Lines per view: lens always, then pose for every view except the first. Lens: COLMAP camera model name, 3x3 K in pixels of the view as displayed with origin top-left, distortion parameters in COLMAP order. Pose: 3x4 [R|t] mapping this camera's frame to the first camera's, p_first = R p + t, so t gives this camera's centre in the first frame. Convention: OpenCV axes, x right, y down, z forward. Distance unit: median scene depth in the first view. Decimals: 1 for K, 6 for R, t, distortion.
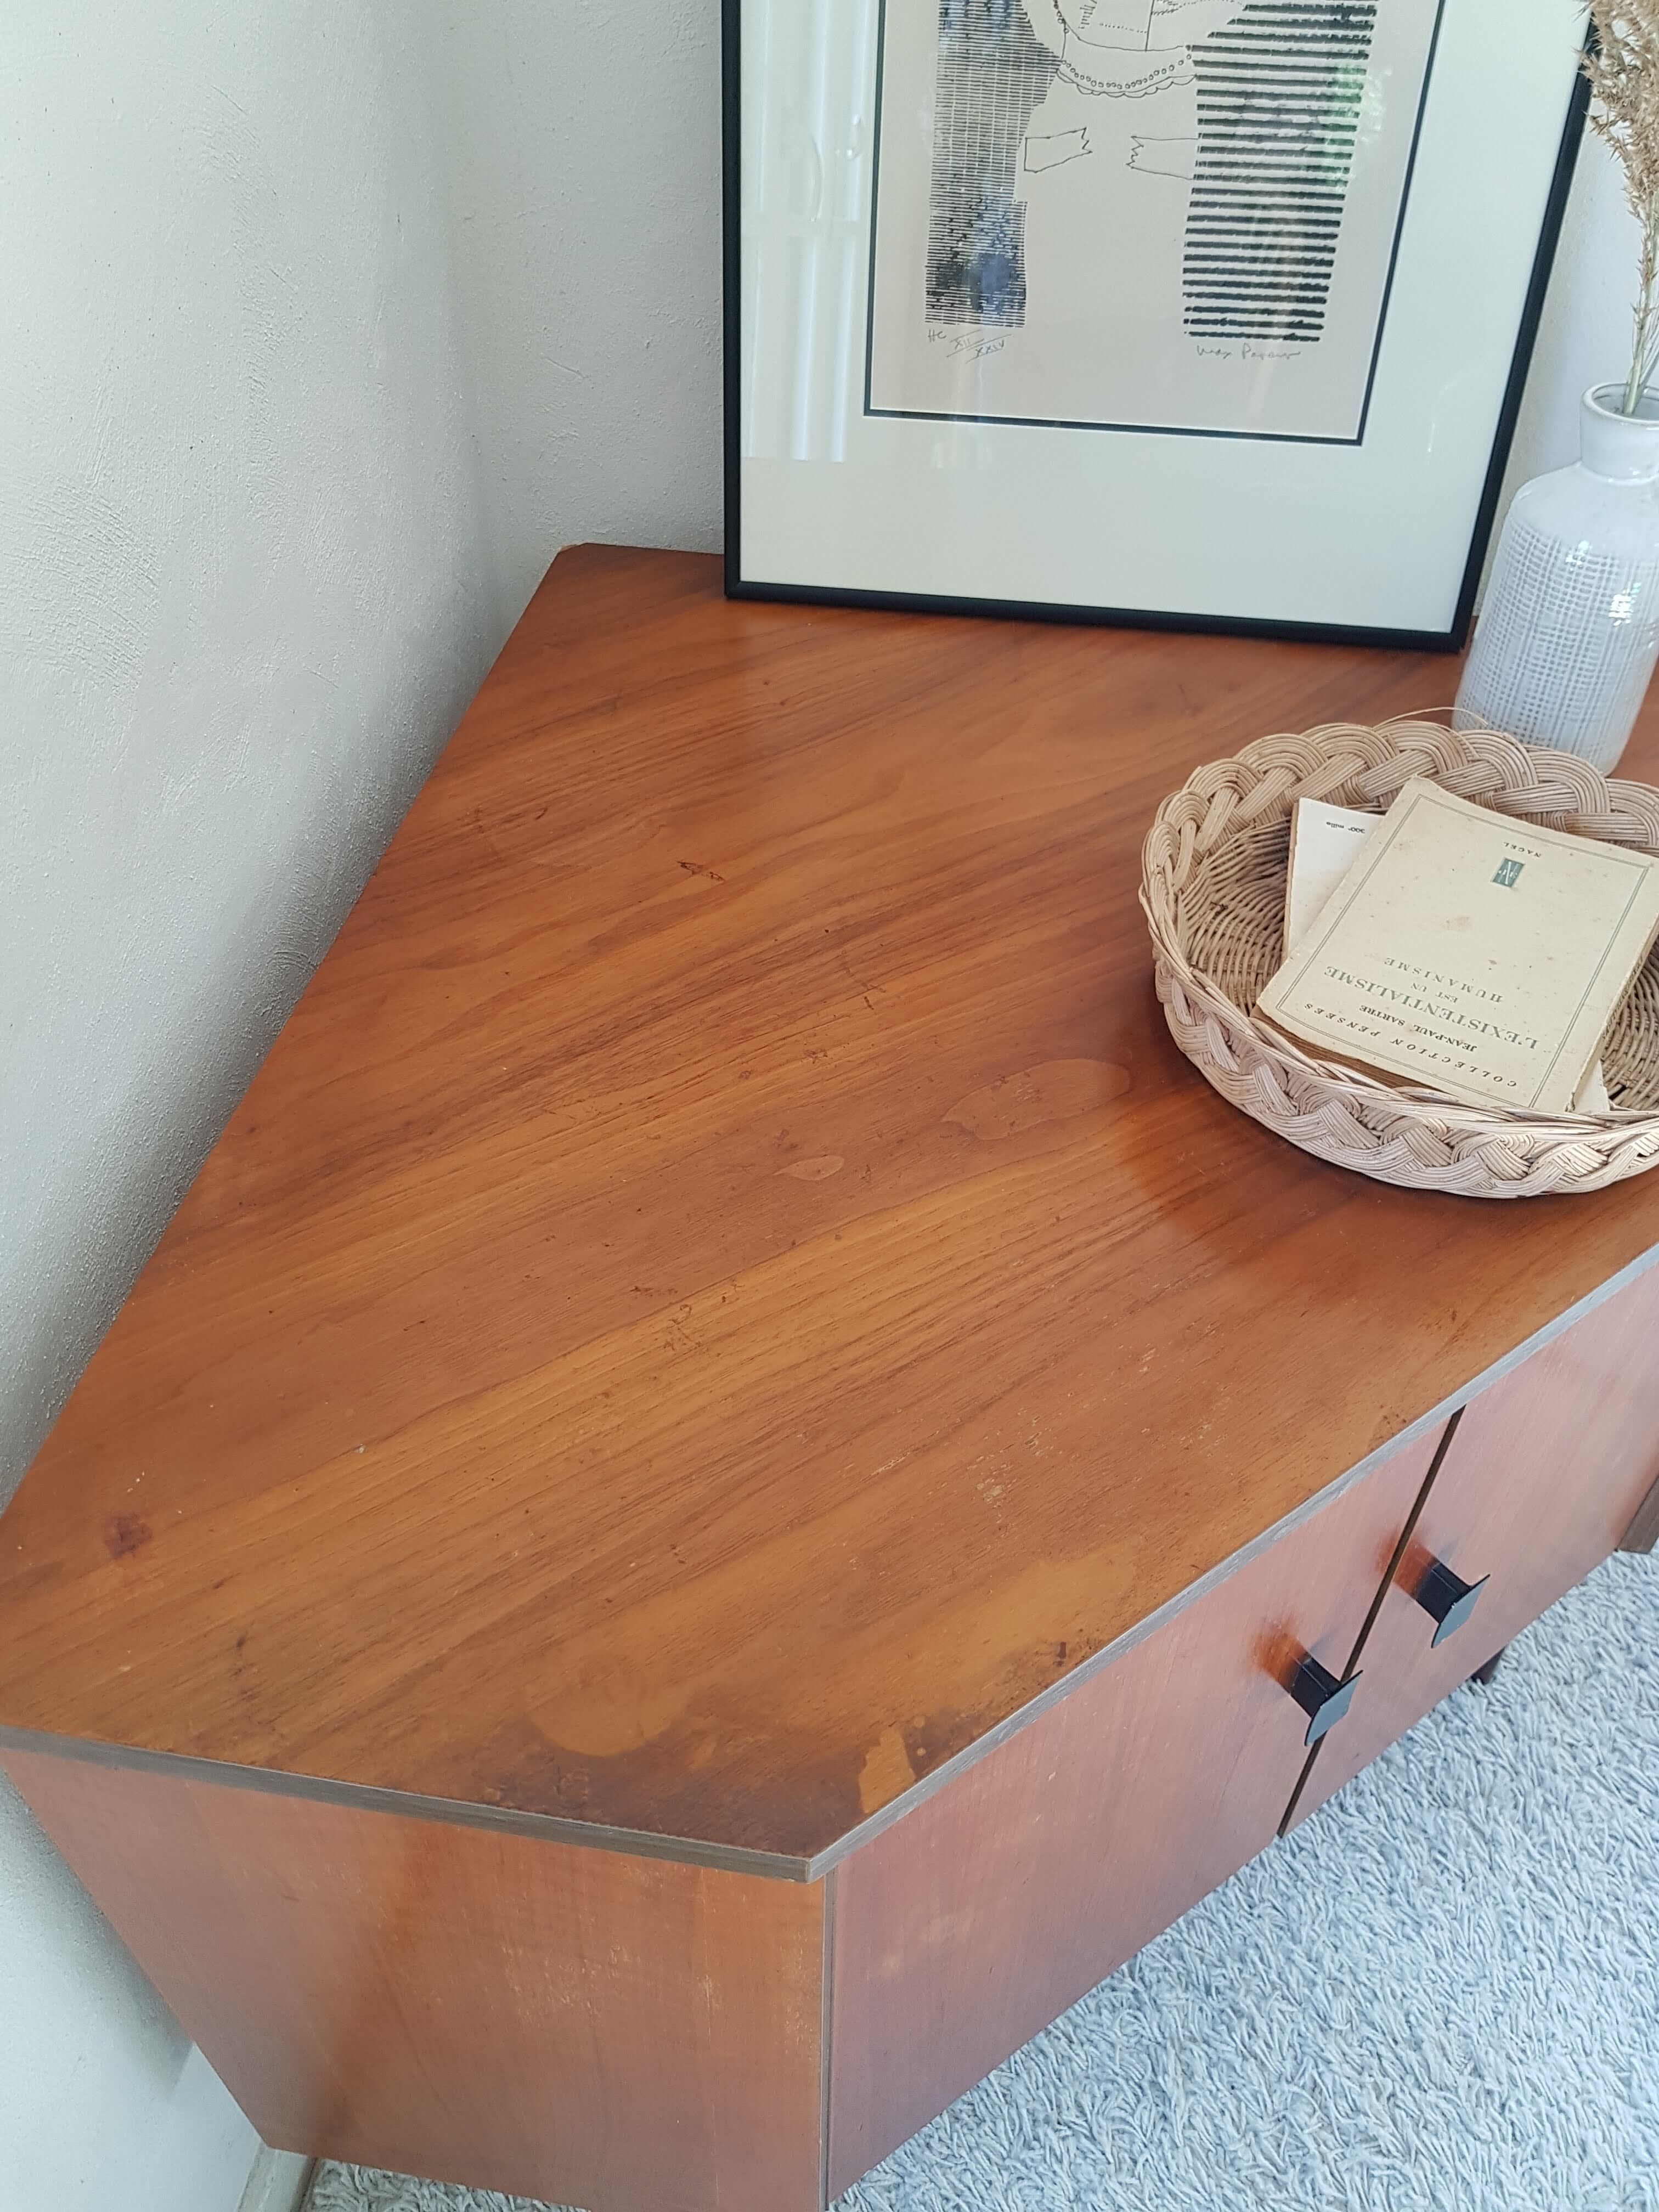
lens RADIAL K [[1743.3, 0, 821.1], [0, 1743.3, 1068.0], [0, 0, 1]] dist [-0.005712, -0.032173]
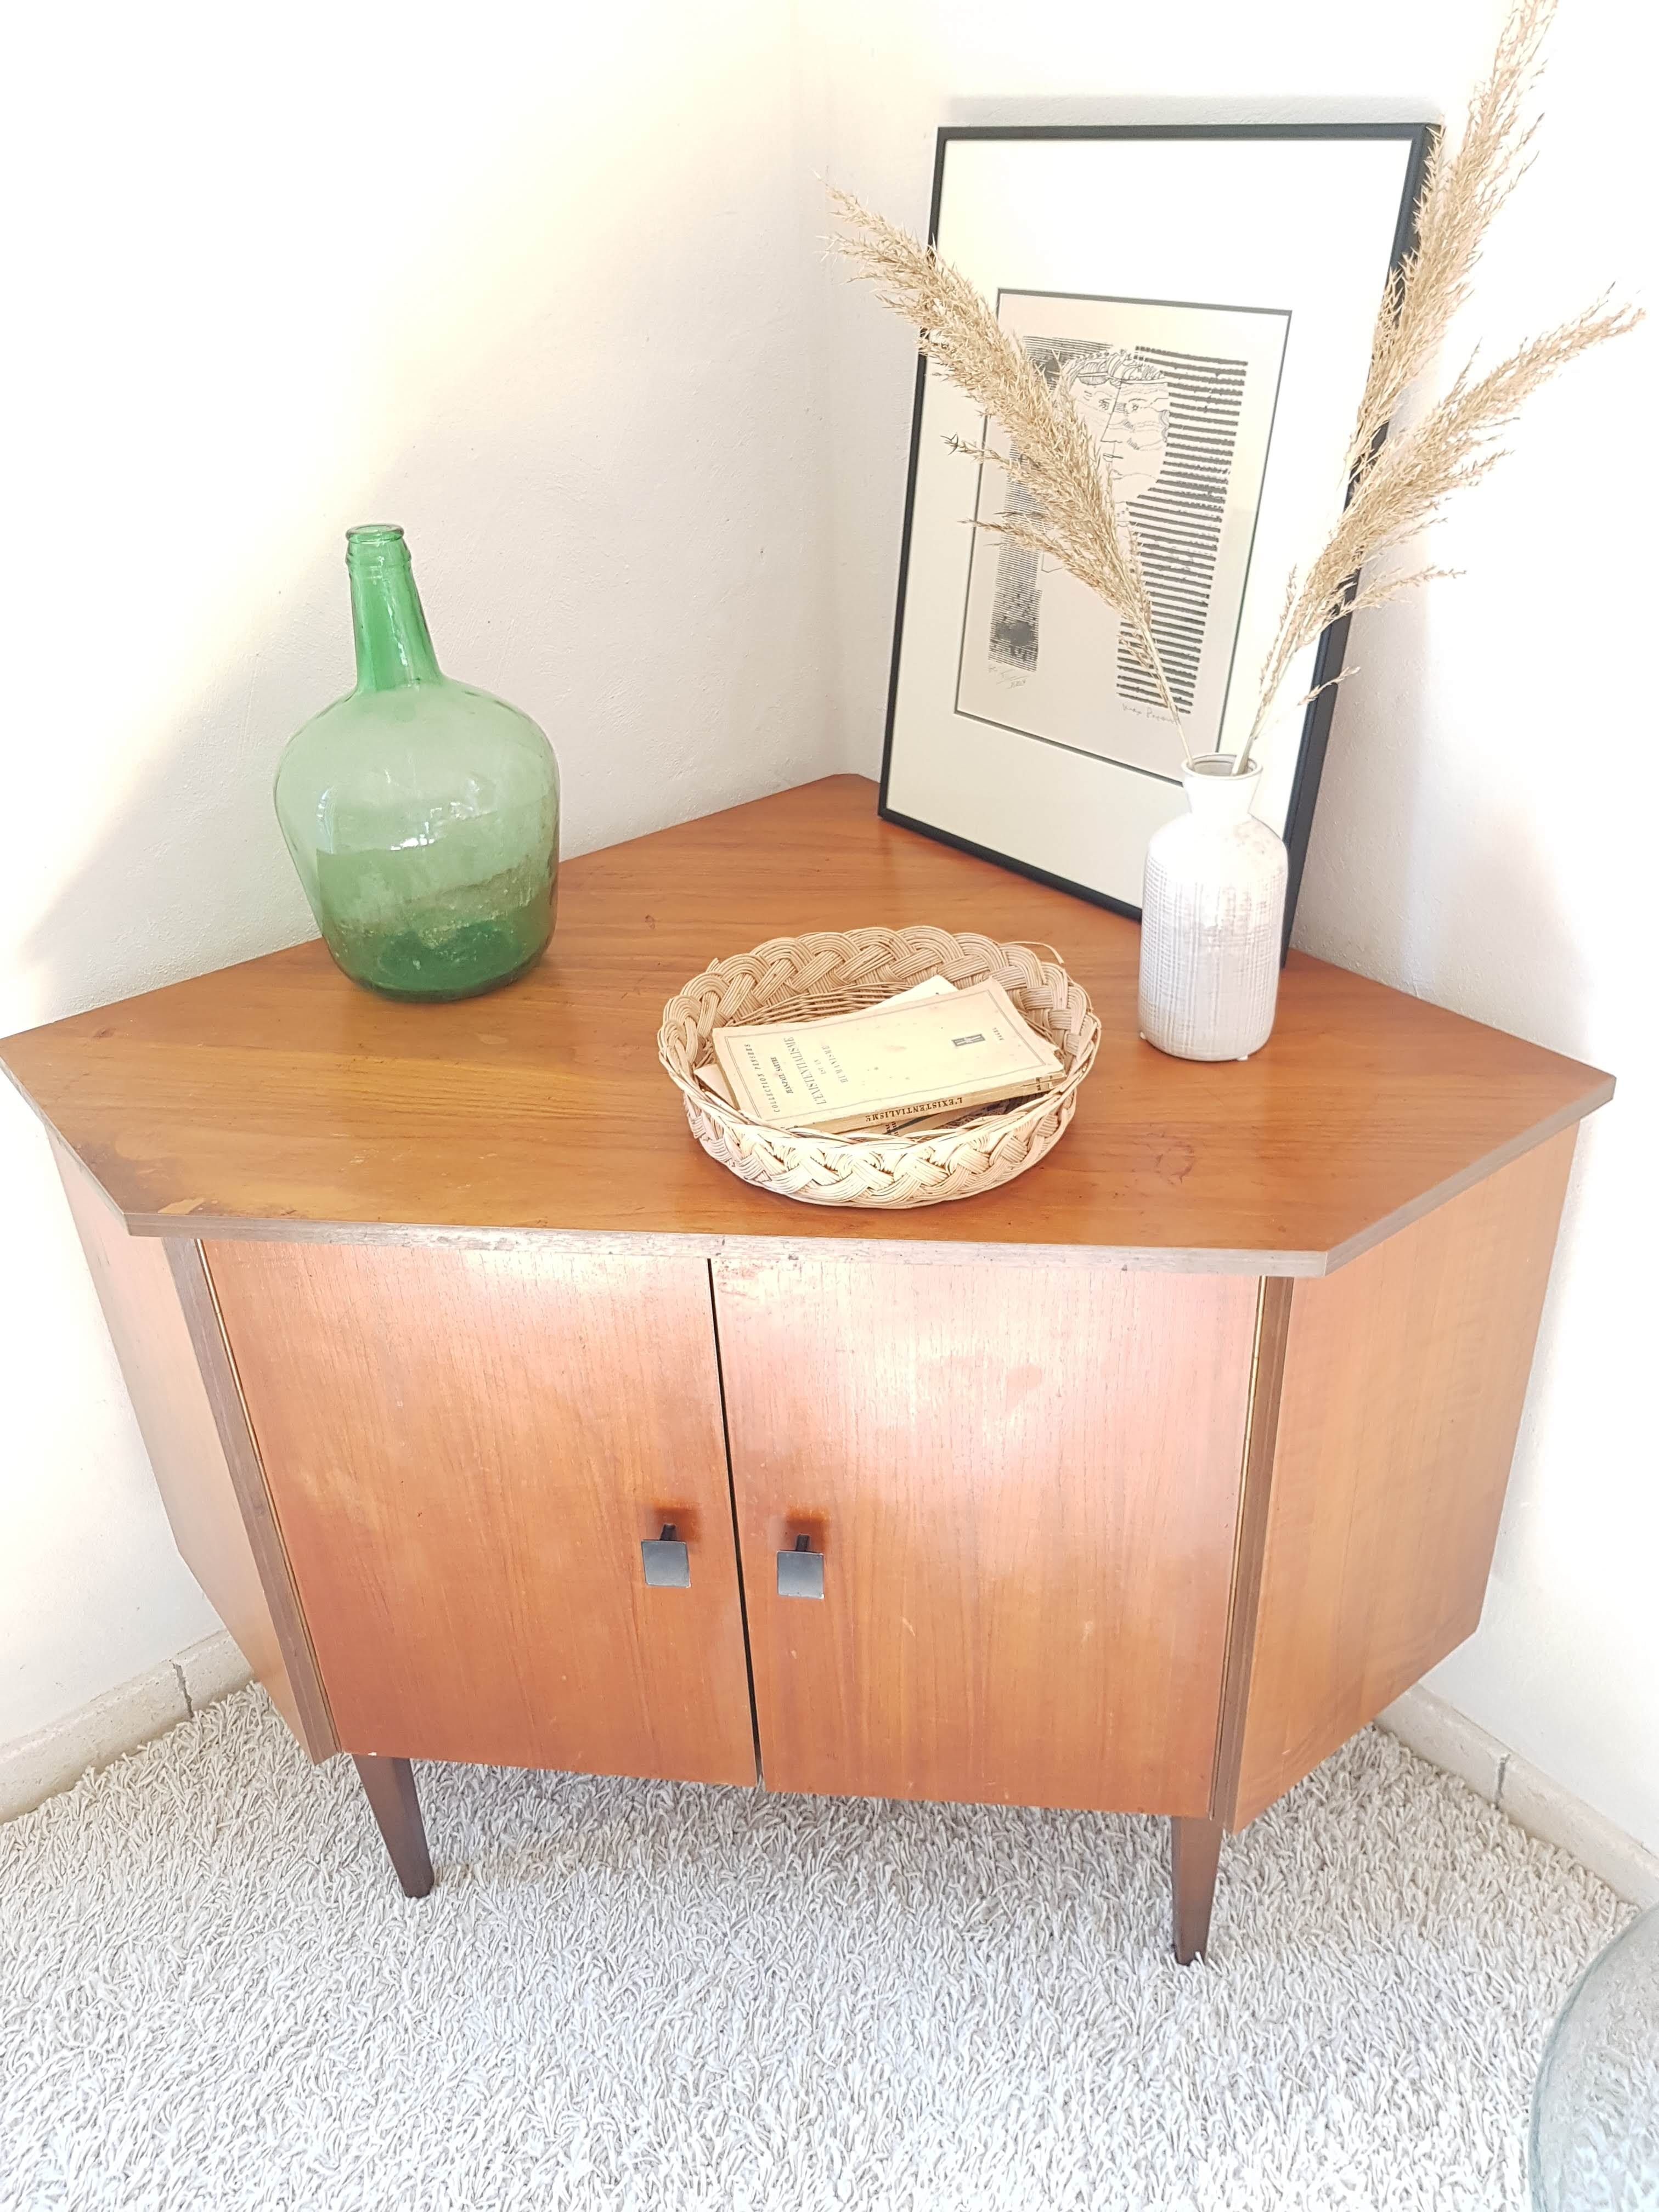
lens RADIAL K [[1743.5, 0, 837.7], [0, 1743.5, 1097.7], [0, 0, 1]] dist [-0.018513, -0.016957]
pose [[0.735680, 0.312447, -0.600959, 0.995784], [-0.428764, 0.901674, -0.056089, 0.045302], [0.524344, 0.298933, 0.797309, -0.135809]]
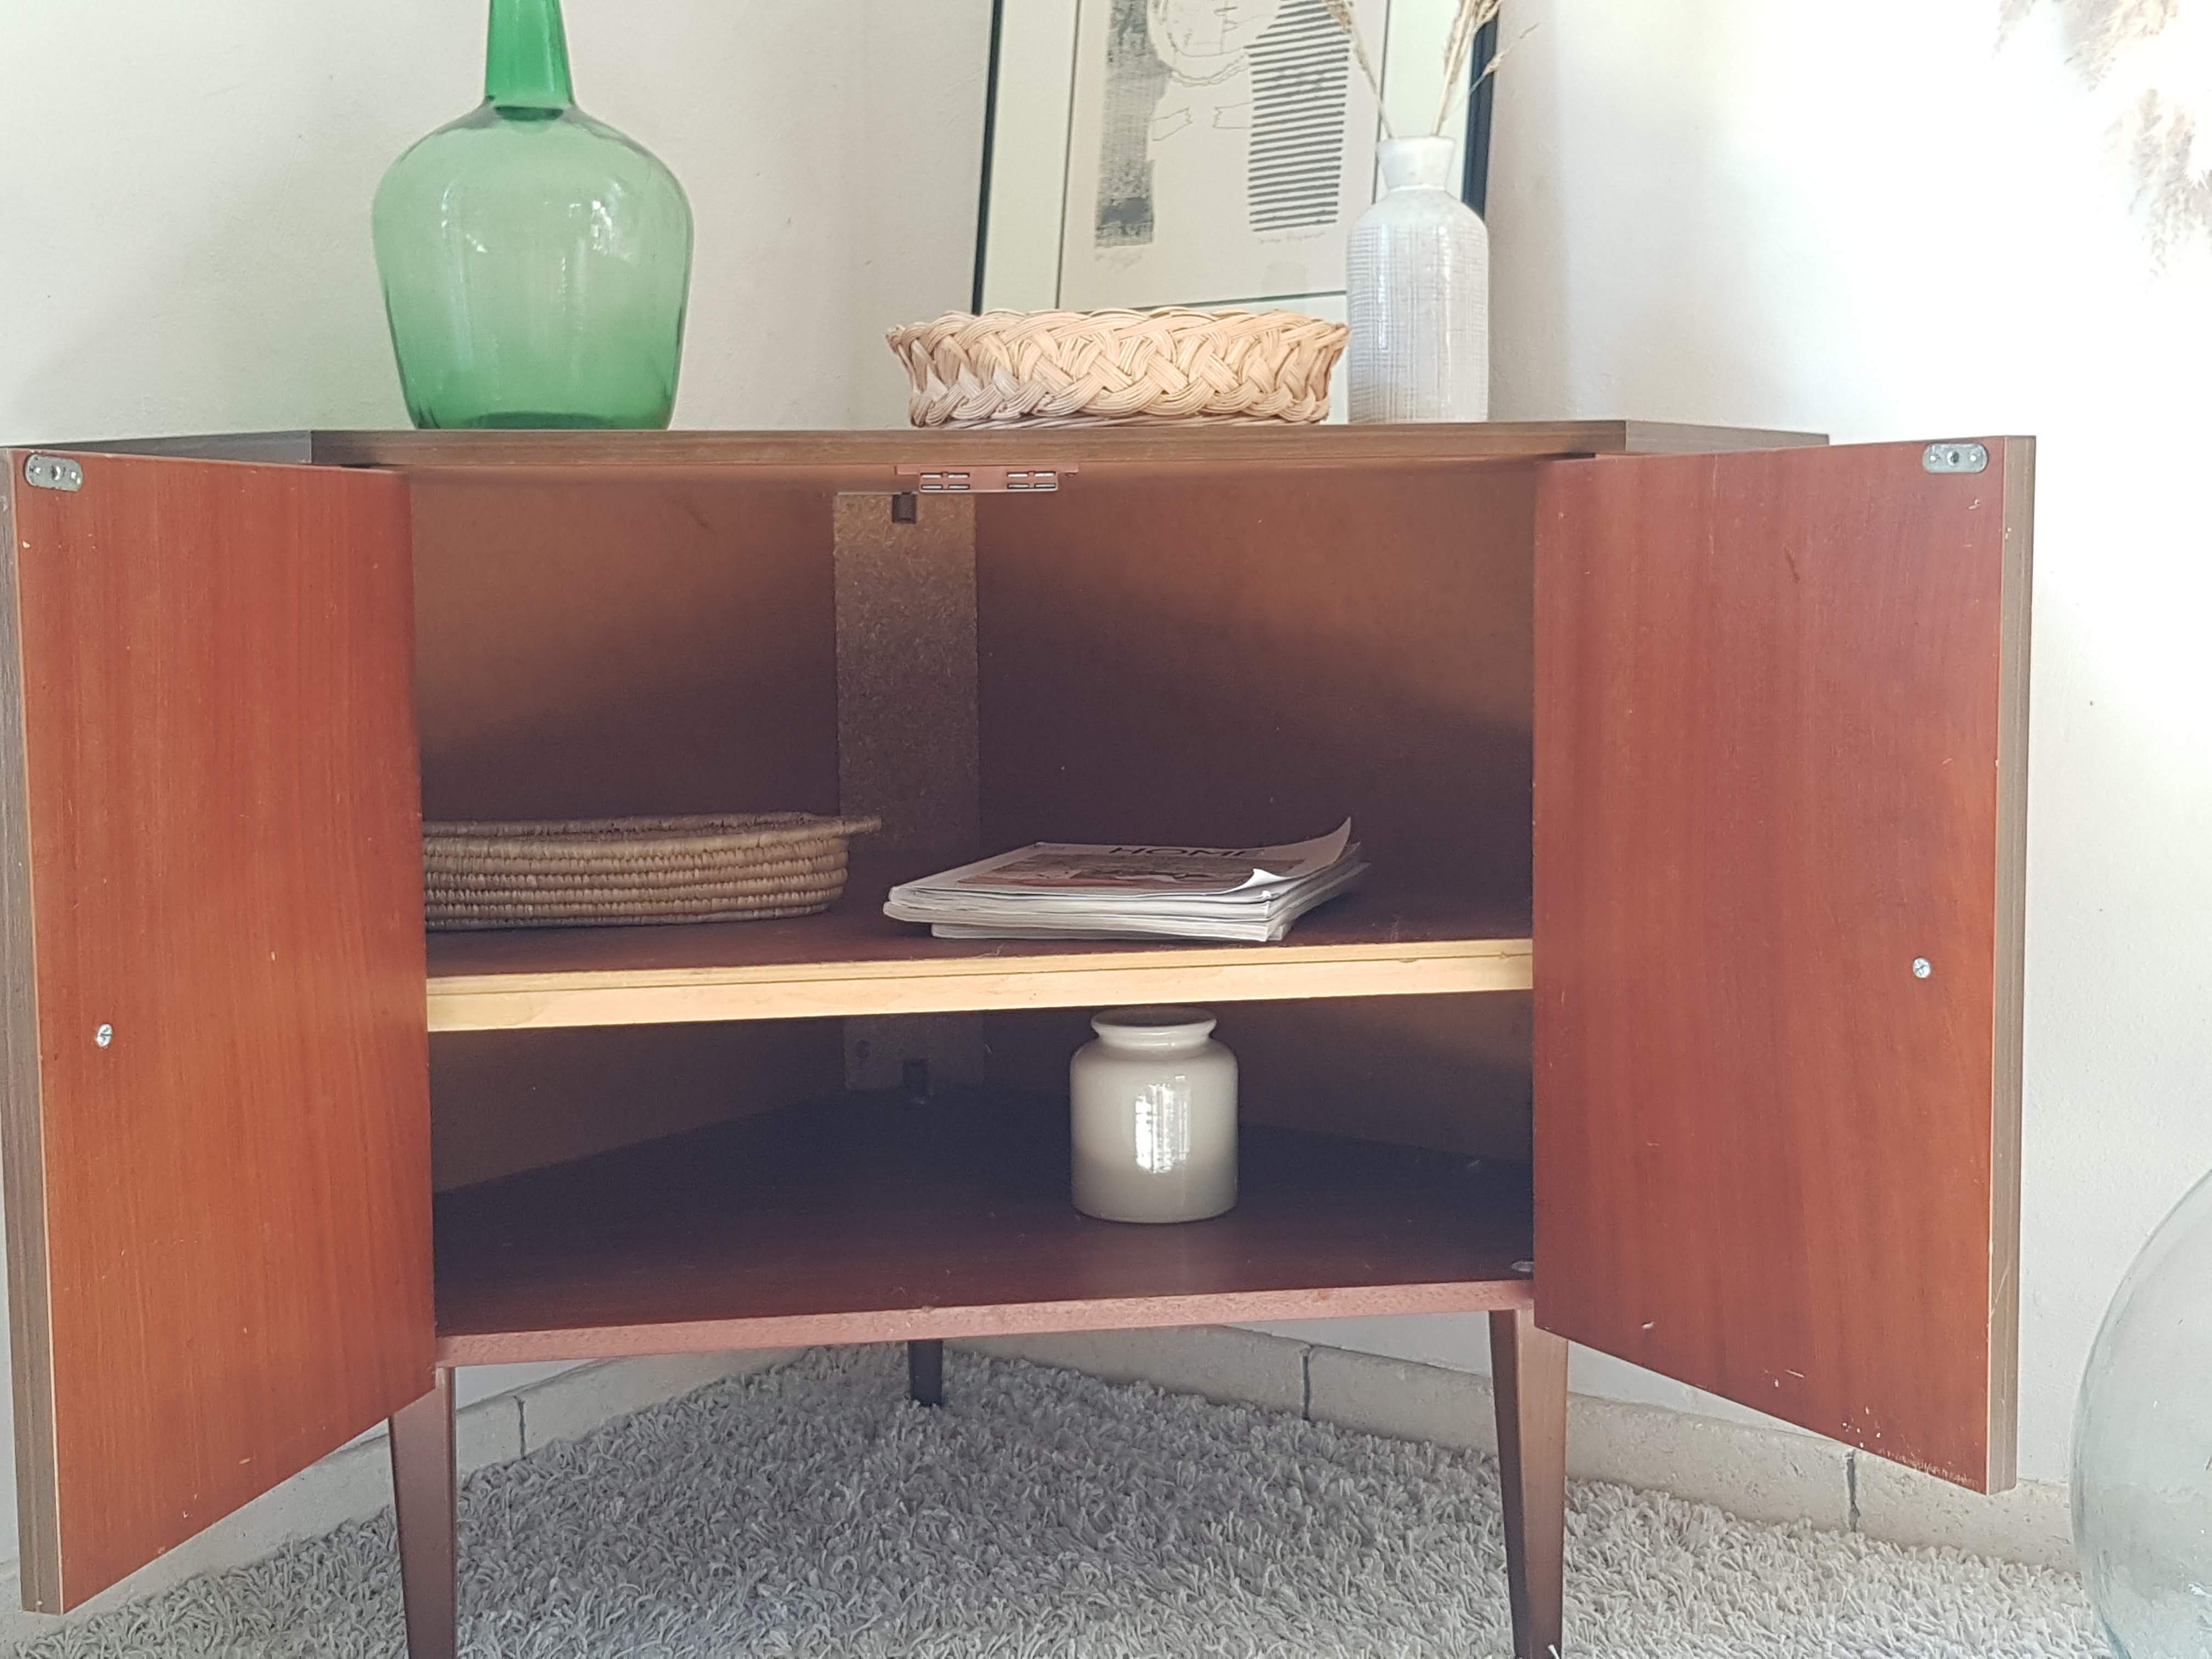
lens RADIAL K [[2633.0, 0, 1108.5], [0, 2633.0, 829.3], [0, 0, 1]] dist [0.056674, 0.000000]
pose [[0.888309, 0.032141, -0.458121, 1.071128], [-0.302485, 0.791550, -0.530991, 1.068845], [0.345559, 0.610259, 0.712863, -0.210038]]
